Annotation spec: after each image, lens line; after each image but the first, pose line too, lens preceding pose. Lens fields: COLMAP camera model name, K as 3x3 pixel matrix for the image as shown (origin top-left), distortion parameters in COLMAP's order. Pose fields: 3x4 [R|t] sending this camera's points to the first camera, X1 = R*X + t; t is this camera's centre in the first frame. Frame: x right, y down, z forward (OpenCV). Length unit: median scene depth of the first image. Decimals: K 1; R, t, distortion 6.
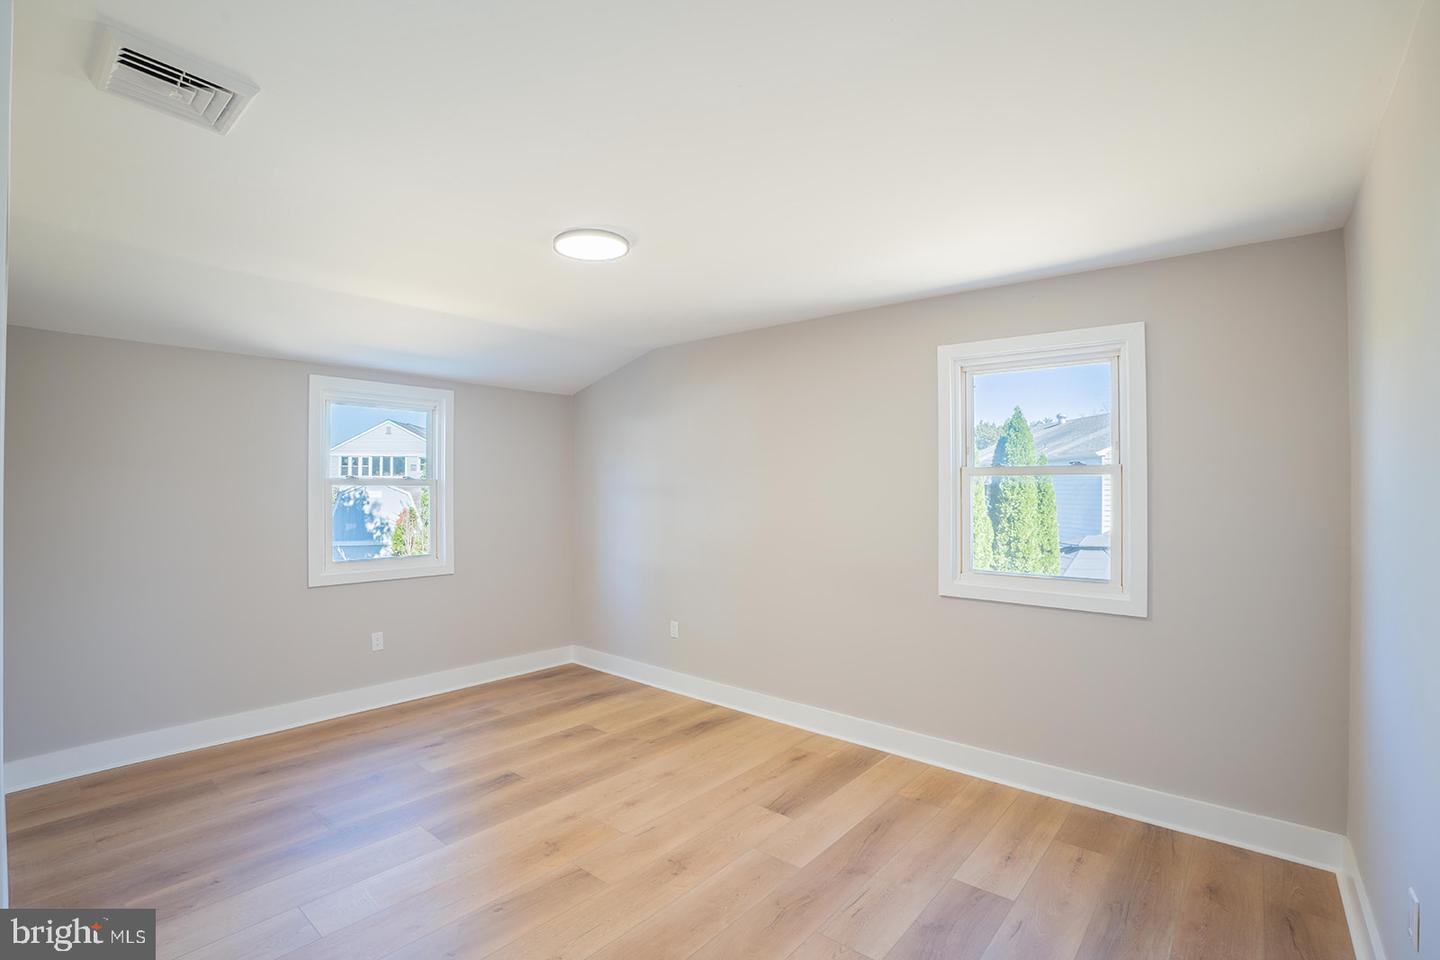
lens RADIAL K [[660.9, 0, 715.8], [0, 660.9, 485.0], [0, 0, 1]] dist [-0.074846, 0.019870]
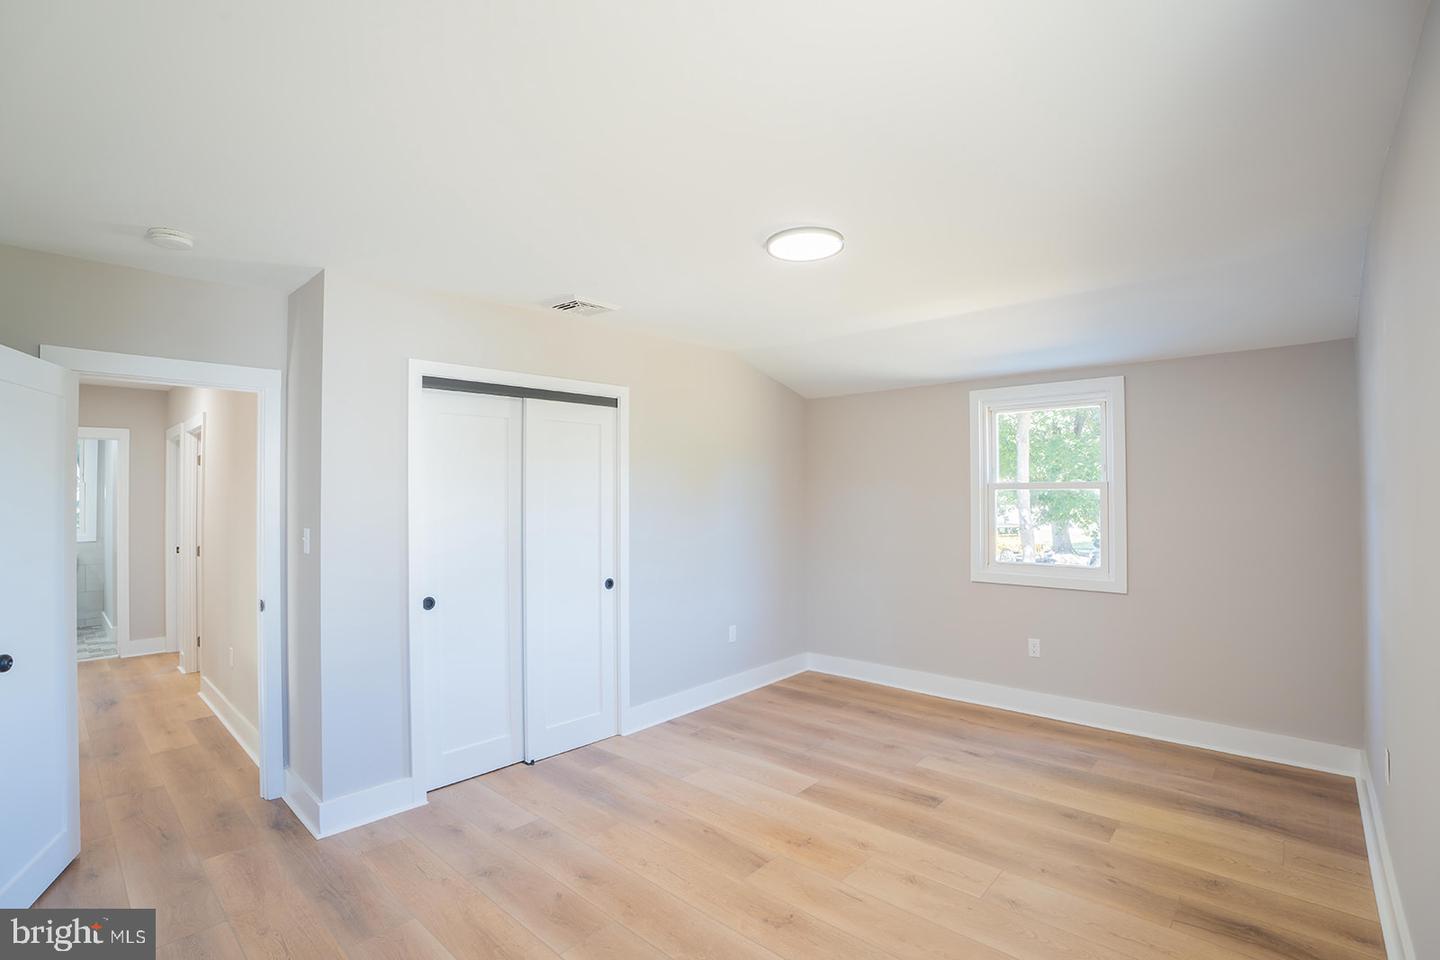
lens RADIAL K [[660.9, 0, 715.8], [0, 660.9, 485.0], [0, 0, 1]] dist [-0.074846, 0.019870]
pose [[-0.040750, -0.014195, -0.999069, 0.629828], [0.011274, 0.999829, -0.014666, 0.003865], [0.999106, -0.011861, -0.040583, 0.723406]]
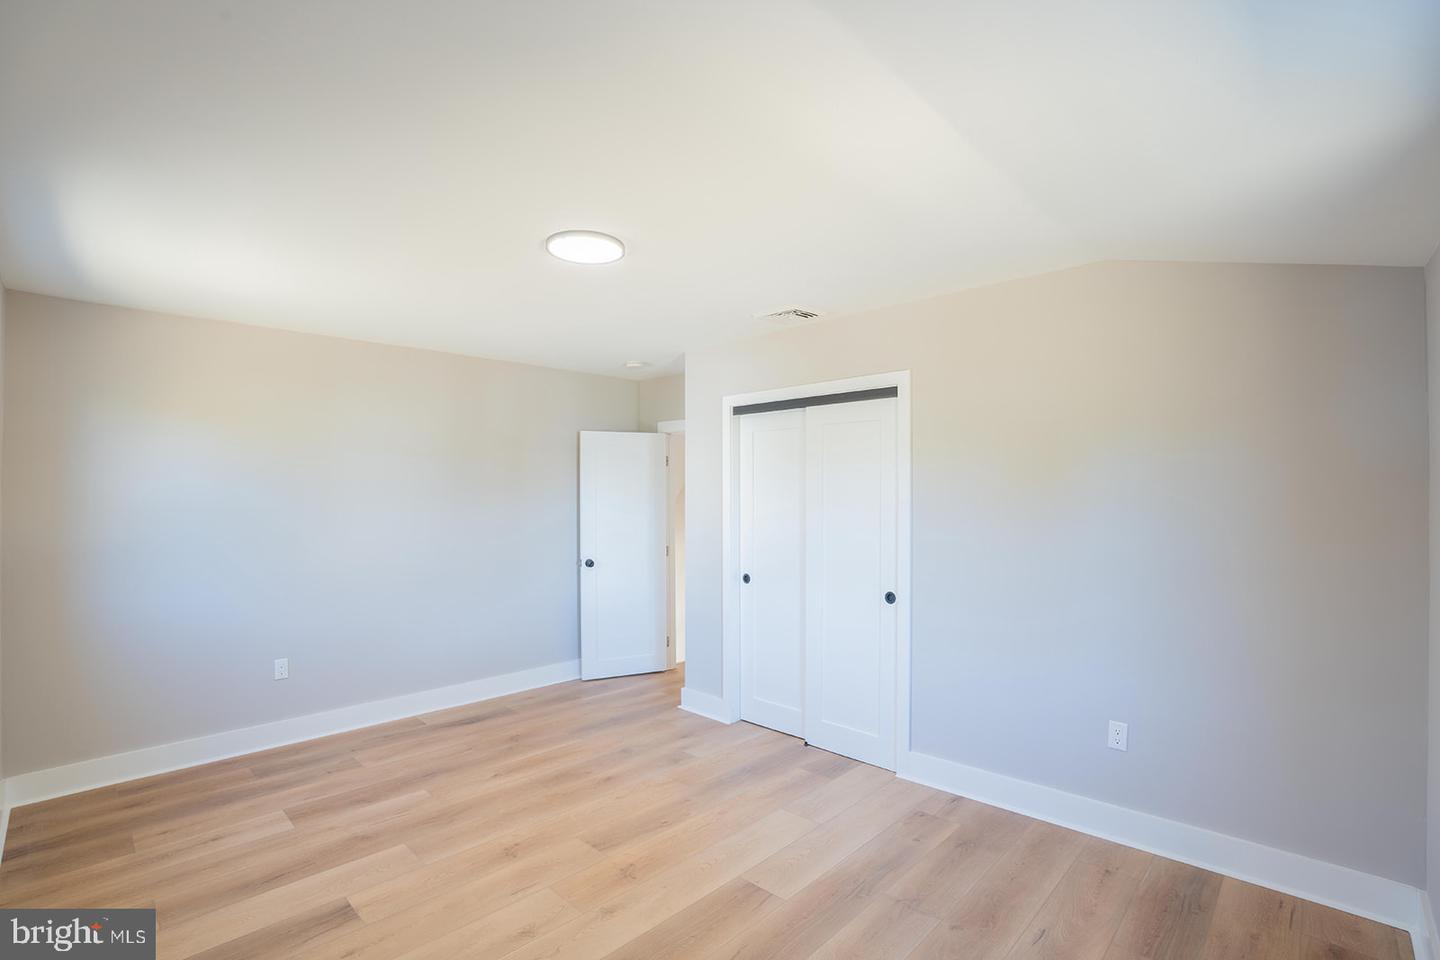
lens RADIAL K [[660.9, 0, 715.8], [0, 660.9, 485.0], [0, 0, 1]] dist [-0.074846, 0.019870]
pose [[-0.997872, 0.002130, 0.065164, -0.357328], [0.001116, 0.999878, -0.015599, -0.001695], [-0.065190, -0.015494, -0.997753, 1.559737]]
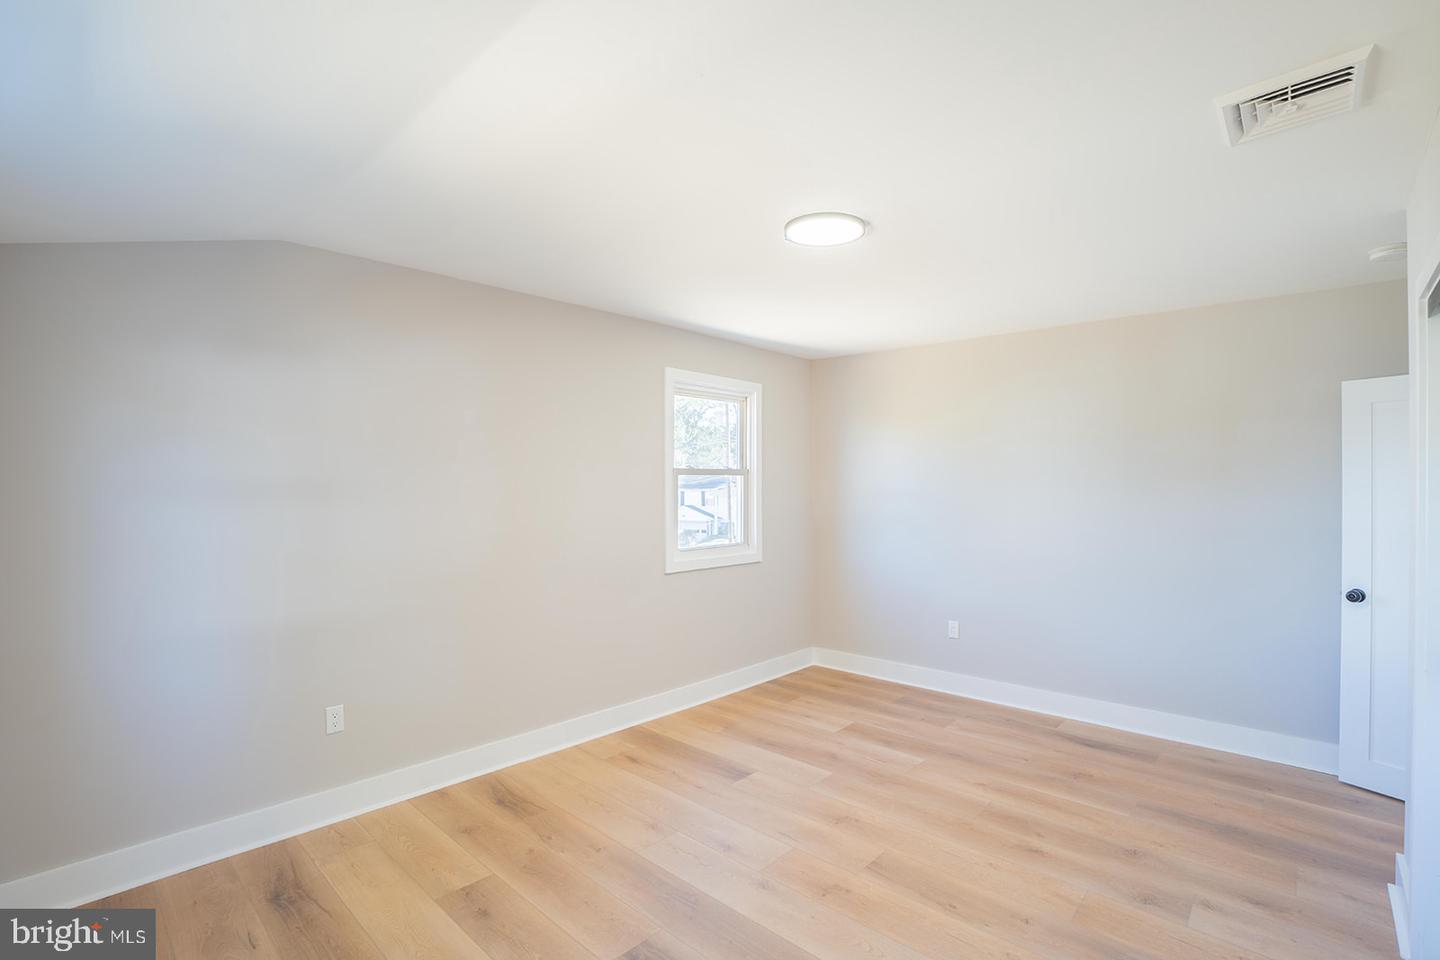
lens RADIAL K [[660.9, 0, 715.8], [0, 660.9, 485.0], [0, 0, 1]] dist [-0.074846, 0.019870]
pose [[0.048797, -0.007941, 0.998777, -0.912740], [-0.004119, 0.999958, 0.008152, -0.005201], [-0.998800, -0.004512, 0.048762, 0.890664]]
